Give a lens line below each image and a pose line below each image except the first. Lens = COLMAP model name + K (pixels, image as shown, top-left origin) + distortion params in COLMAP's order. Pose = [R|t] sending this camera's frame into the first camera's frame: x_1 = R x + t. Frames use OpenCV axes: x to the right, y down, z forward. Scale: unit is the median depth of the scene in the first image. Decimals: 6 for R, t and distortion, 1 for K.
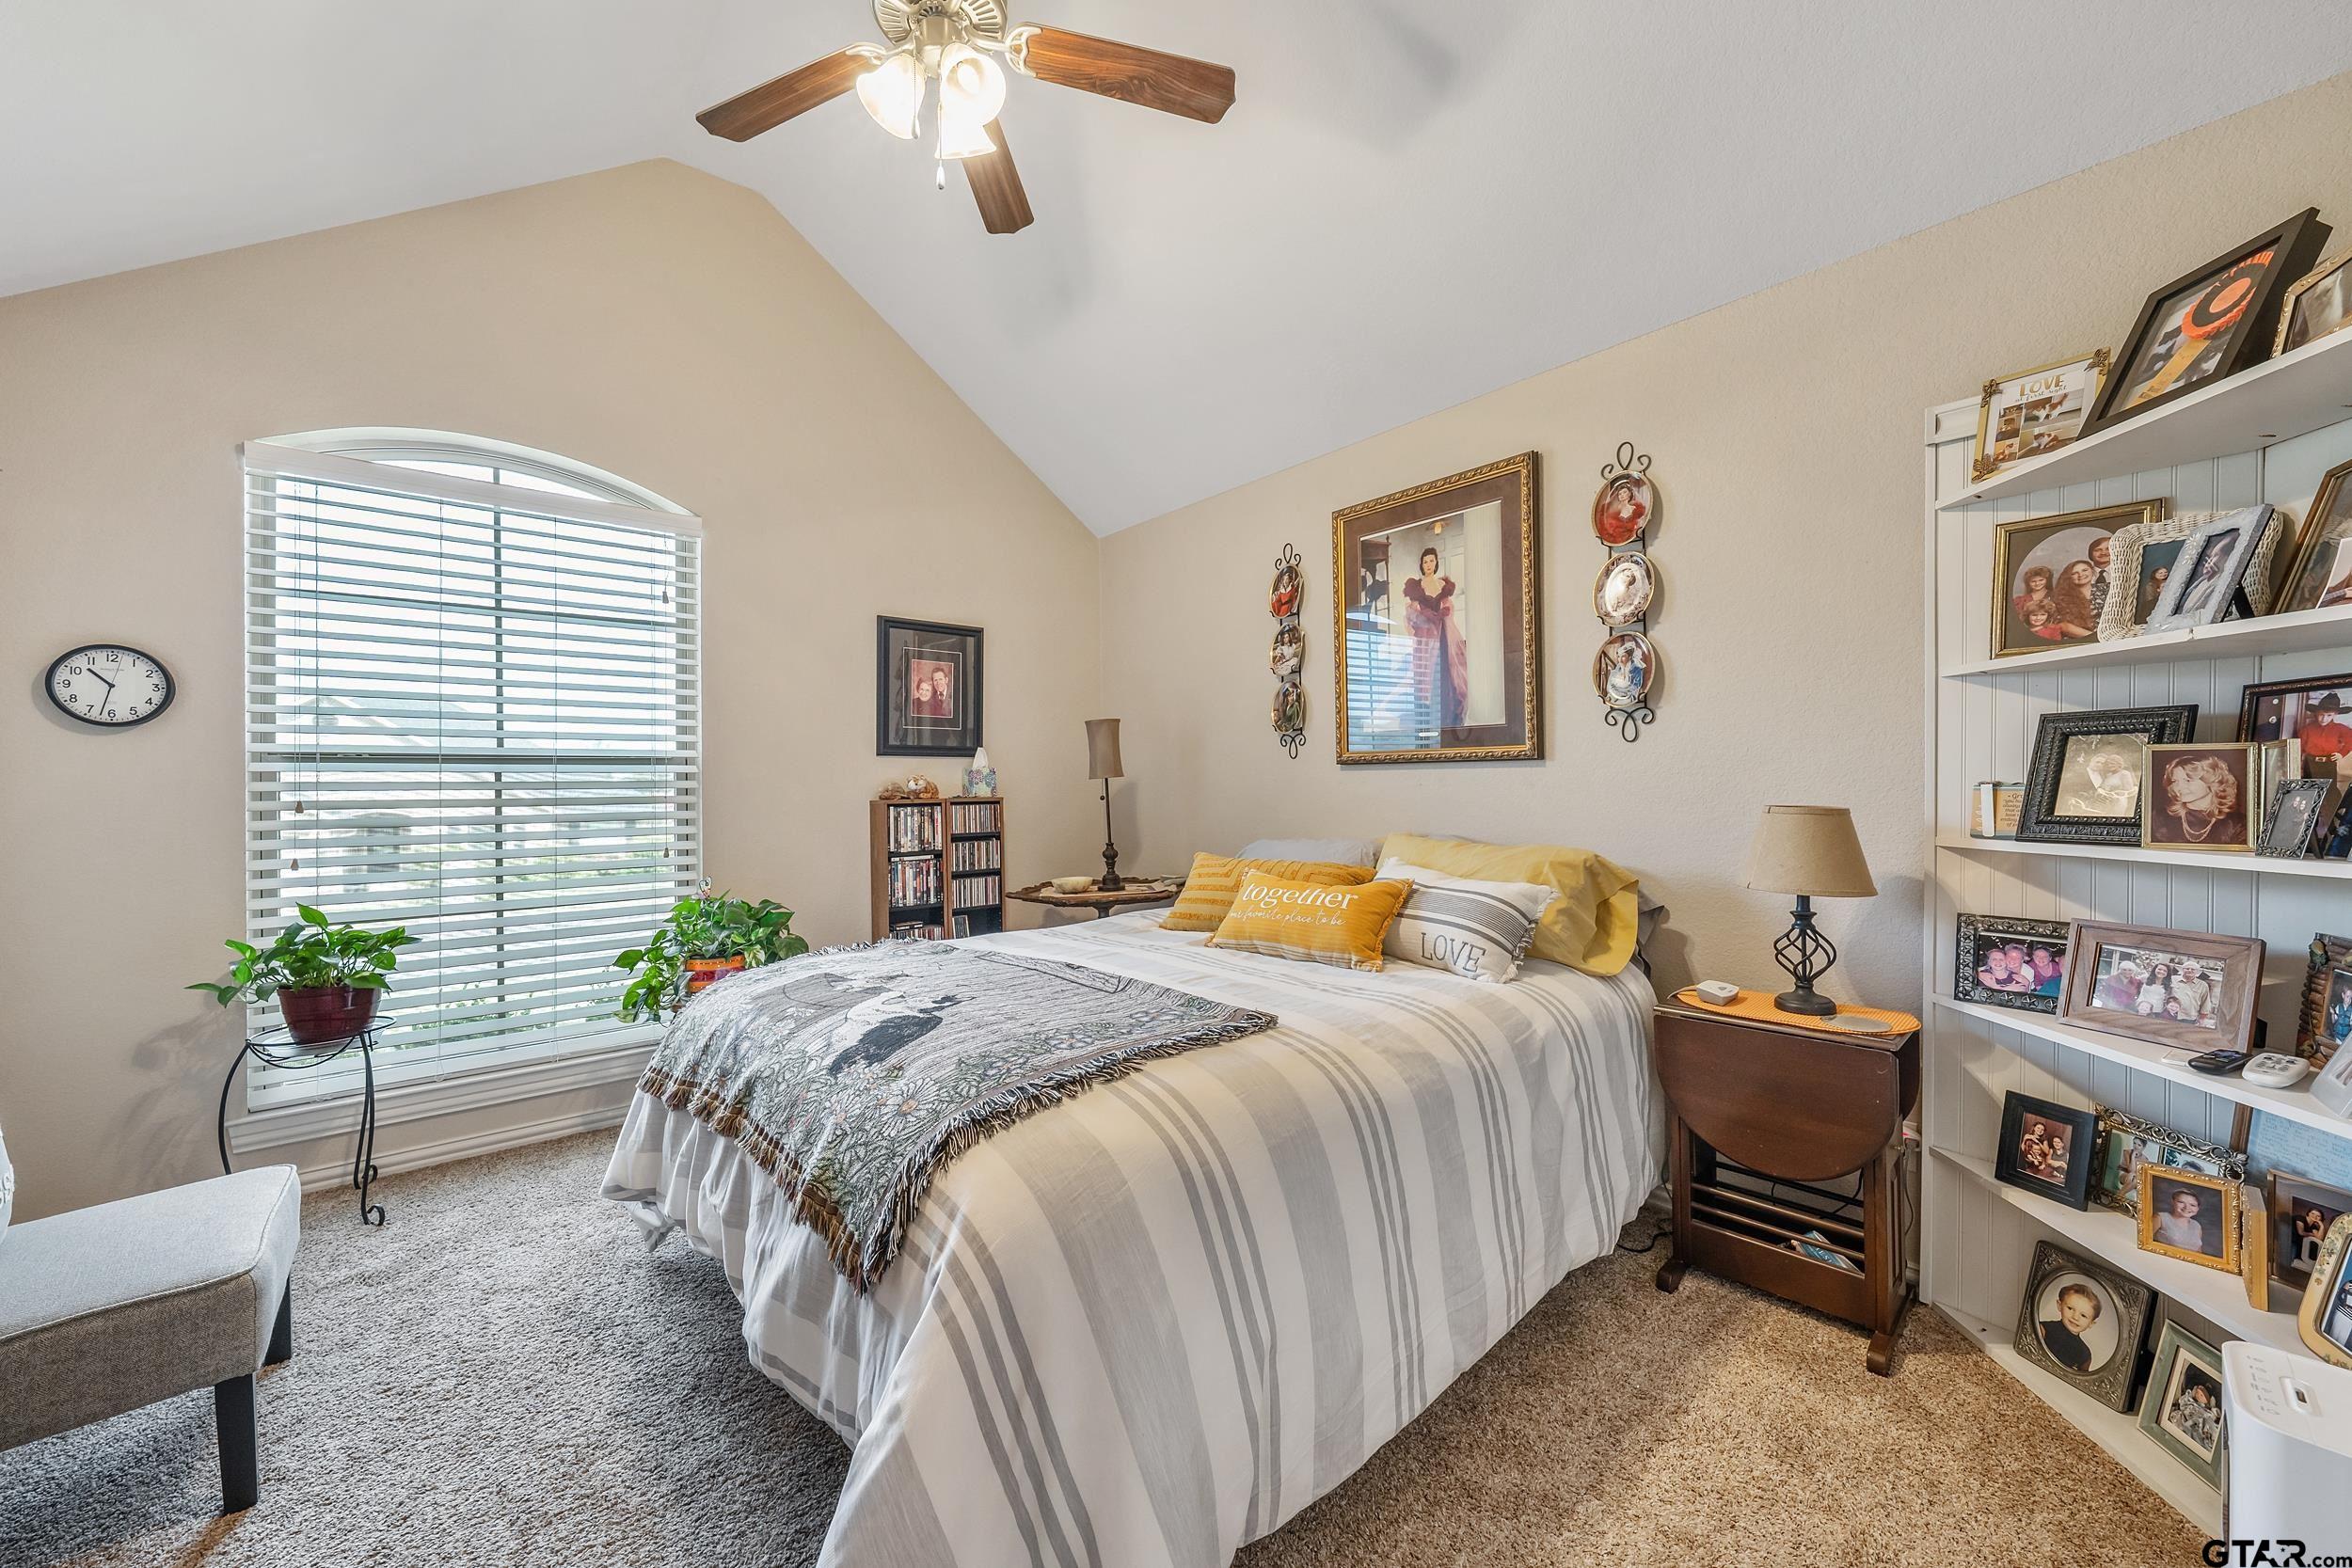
lens RADIAL K [[925.5, 0, 1178.3], [0, 925.5, 761.5], [0, 0, 1]] dist [-0.001311, -0.000128]
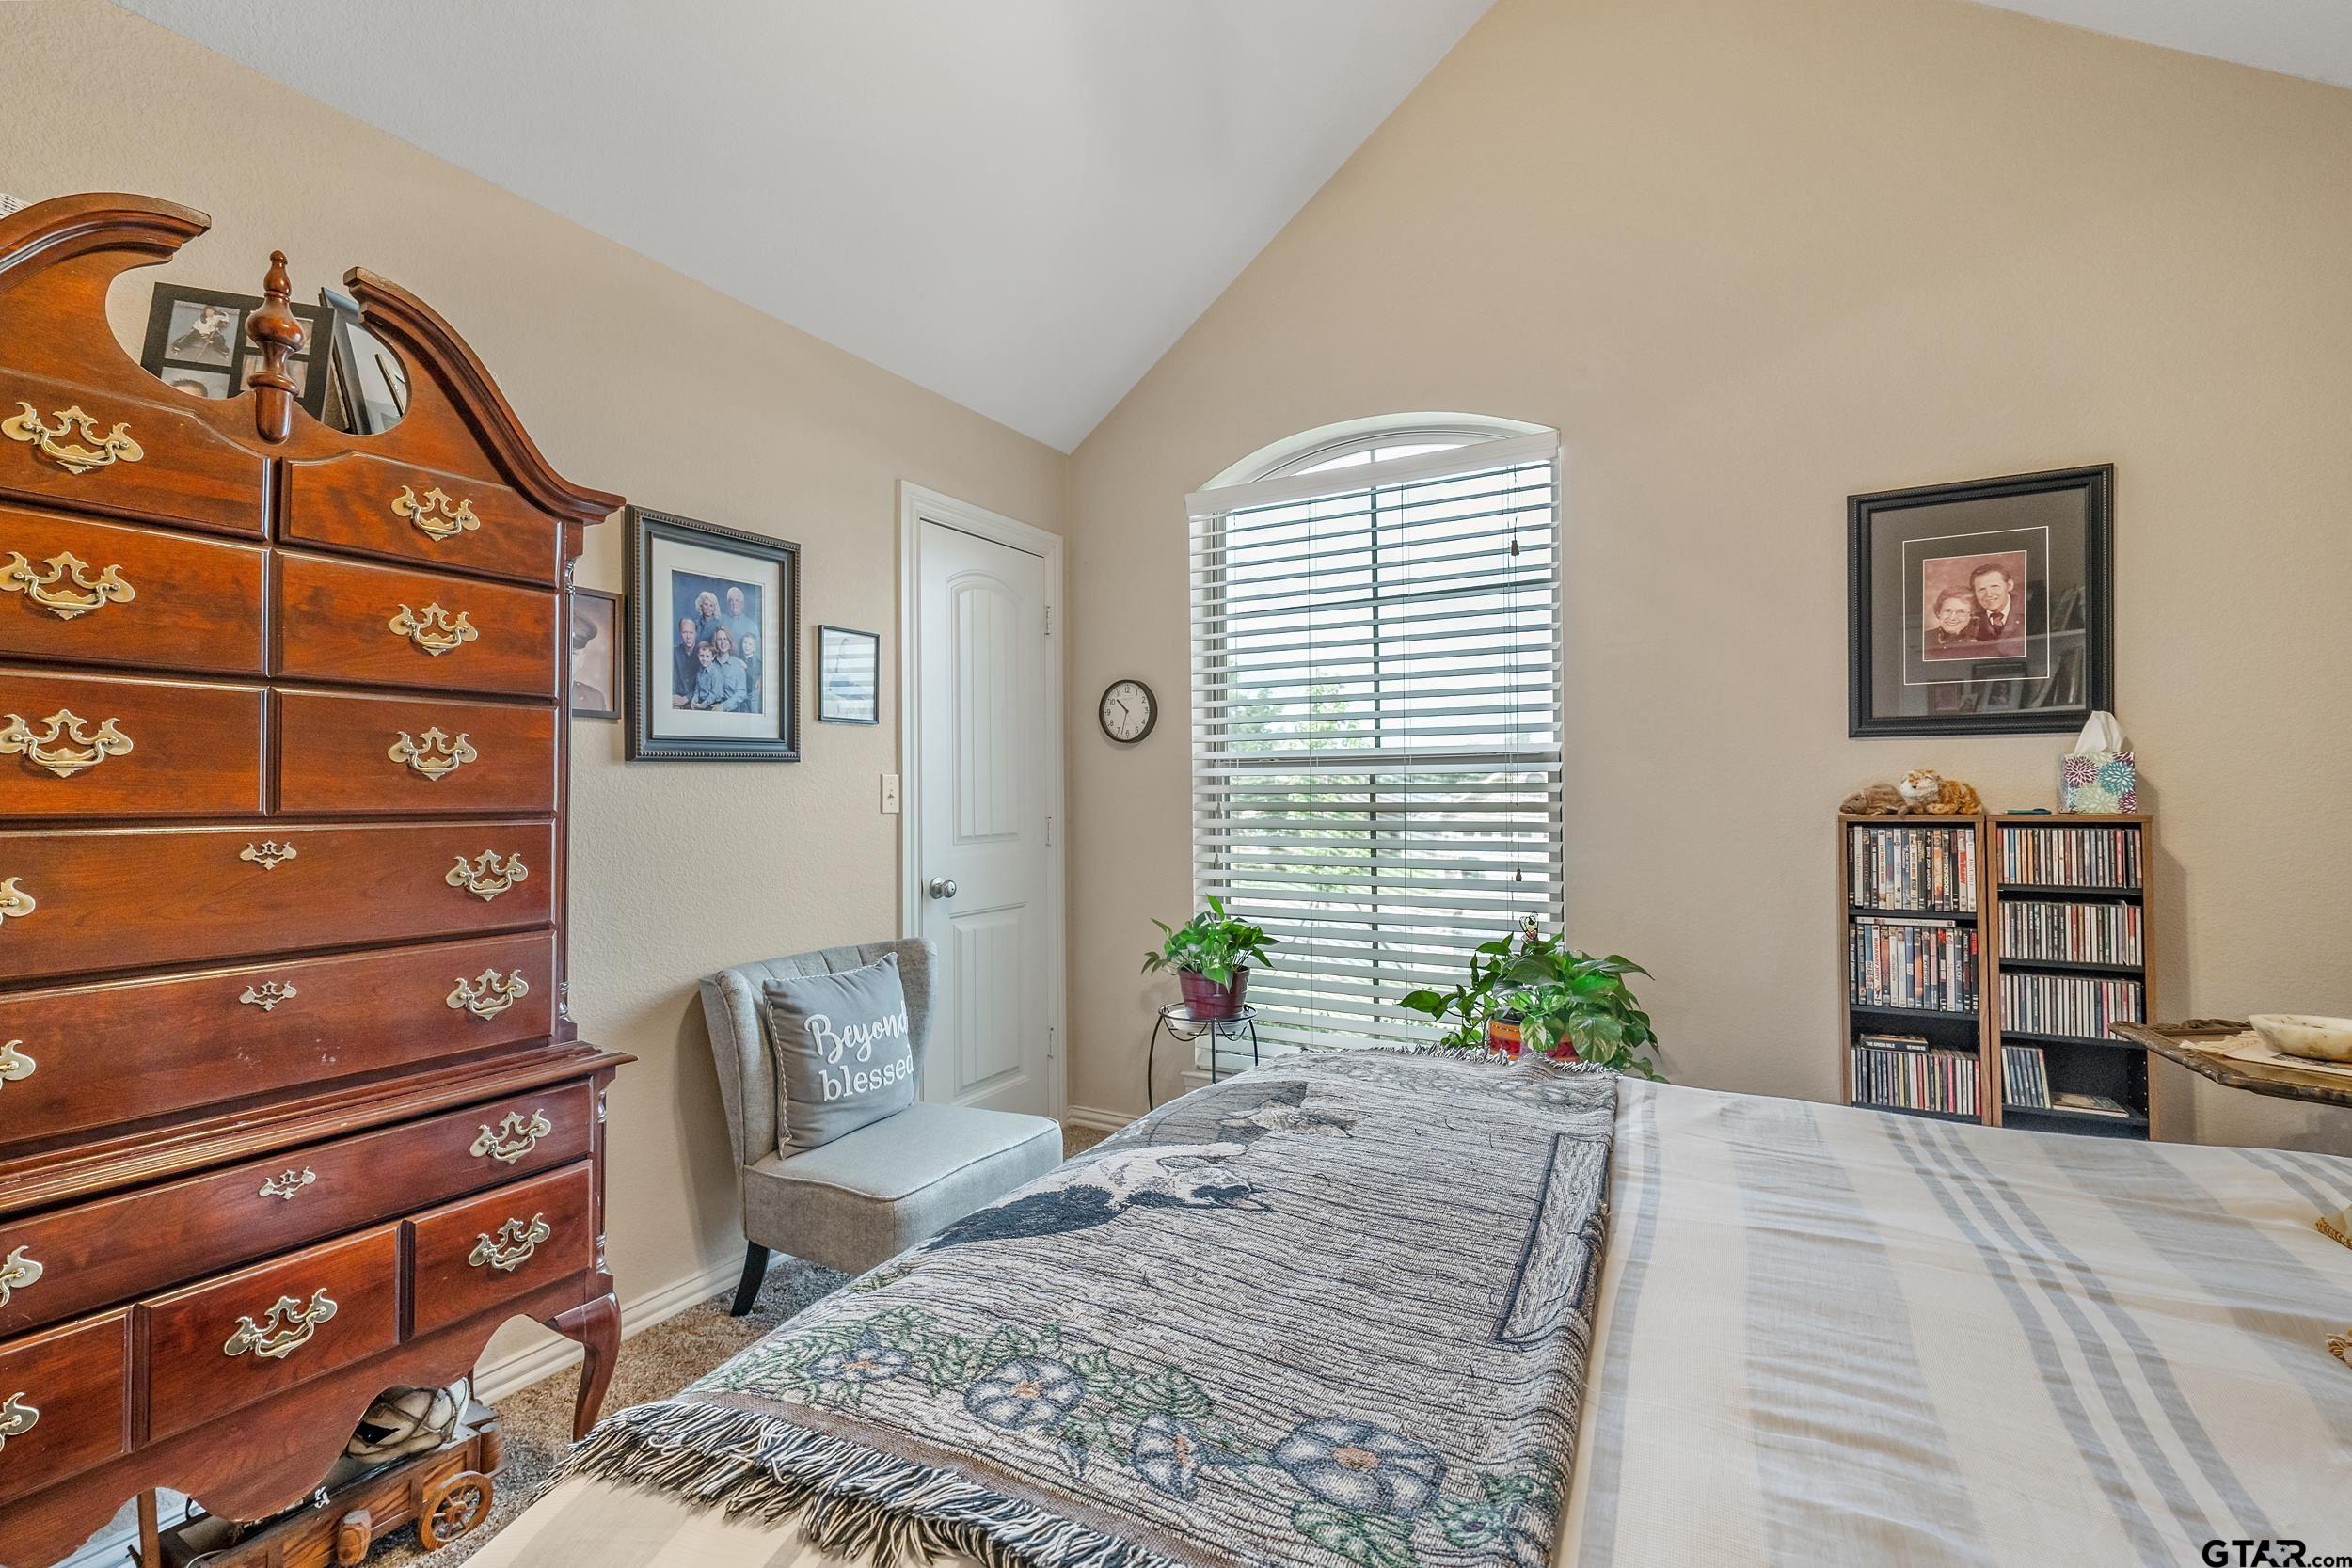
lens RADIAL K [[1041.3, 0, 1176.0], [0, 1041.3, 784.0], [0, 0, 1]] dist [-0.001240, 0.000272]
pose [[0.320441, -0.000788, -0.947268, 0.159569], [0.026219, 0.999624, 0.008038, 0.006404], [0.946906, -0.027413, 0.320341, 0.396482]]
